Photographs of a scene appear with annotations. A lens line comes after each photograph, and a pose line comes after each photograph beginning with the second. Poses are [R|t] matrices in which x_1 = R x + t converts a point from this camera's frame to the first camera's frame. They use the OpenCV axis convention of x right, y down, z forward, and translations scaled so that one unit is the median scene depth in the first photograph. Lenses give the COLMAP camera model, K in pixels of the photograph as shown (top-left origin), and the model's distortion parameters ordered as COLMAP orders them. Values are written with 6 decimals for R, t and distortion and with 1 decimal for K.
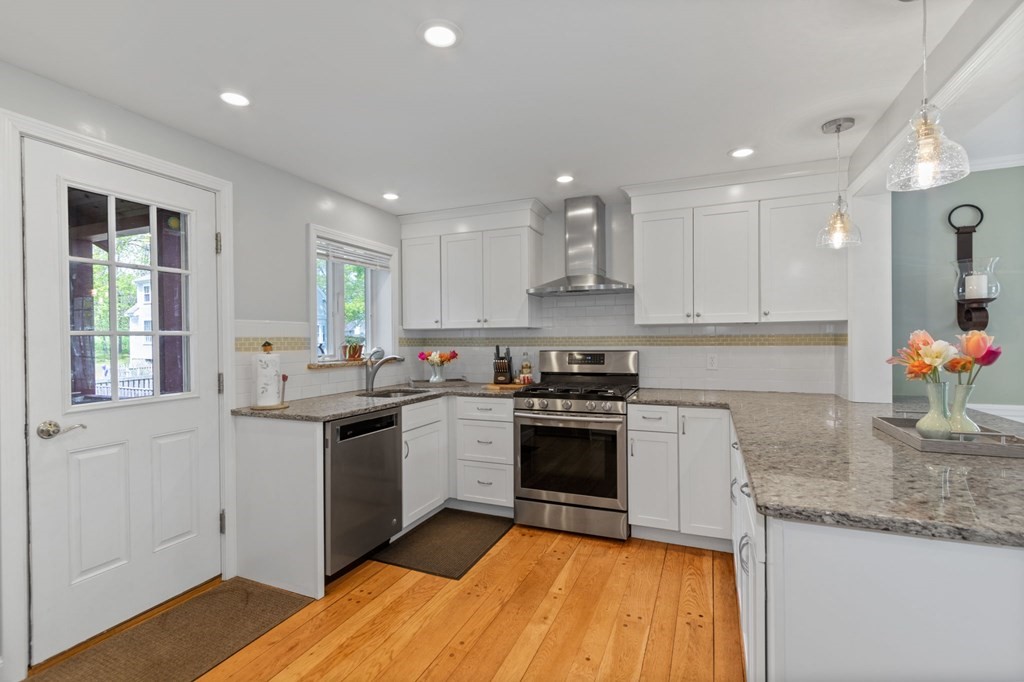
lens RADIAL K [[467.4, 0, 509.0], [0, 467.4, 341.9], [0, 0, 1]] dist [0.004575, -0.002284]
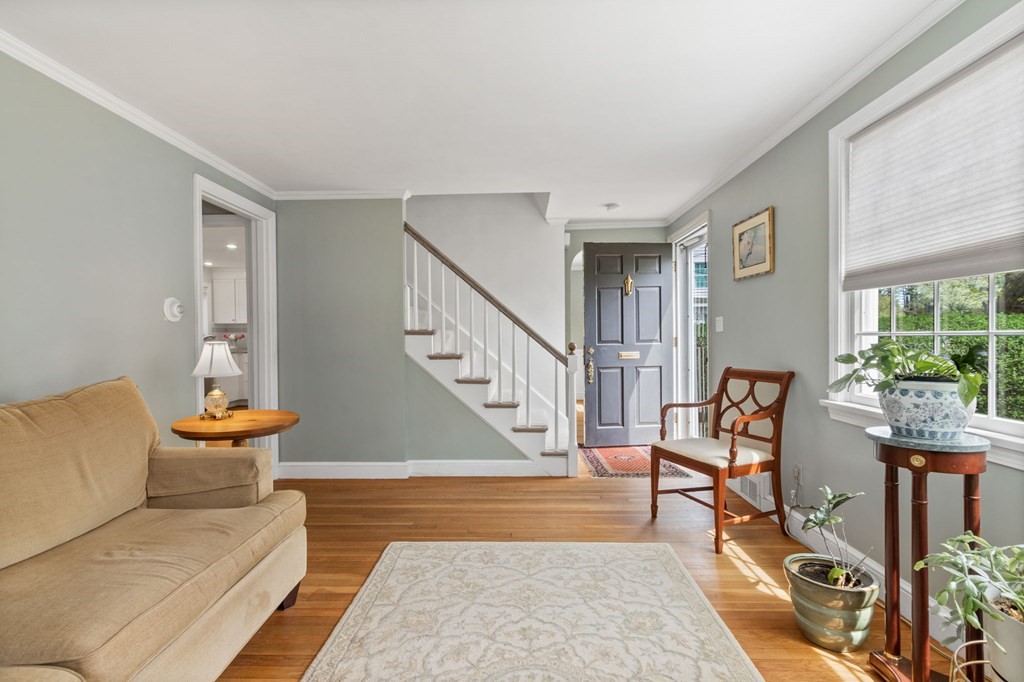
lens RADIAL K [[467.4, 0, 509.0], [0, 467.4, 341.9], [0, 0, 1]] dist [0.004575, -0.002284]
pose [[0.932519, -0.004290, 0.361095, 0.286141], [0.002460, 0.999982, 0.005527, 0.054125], [-0.361112, -0.004266, 0.932513, -1.668615]]
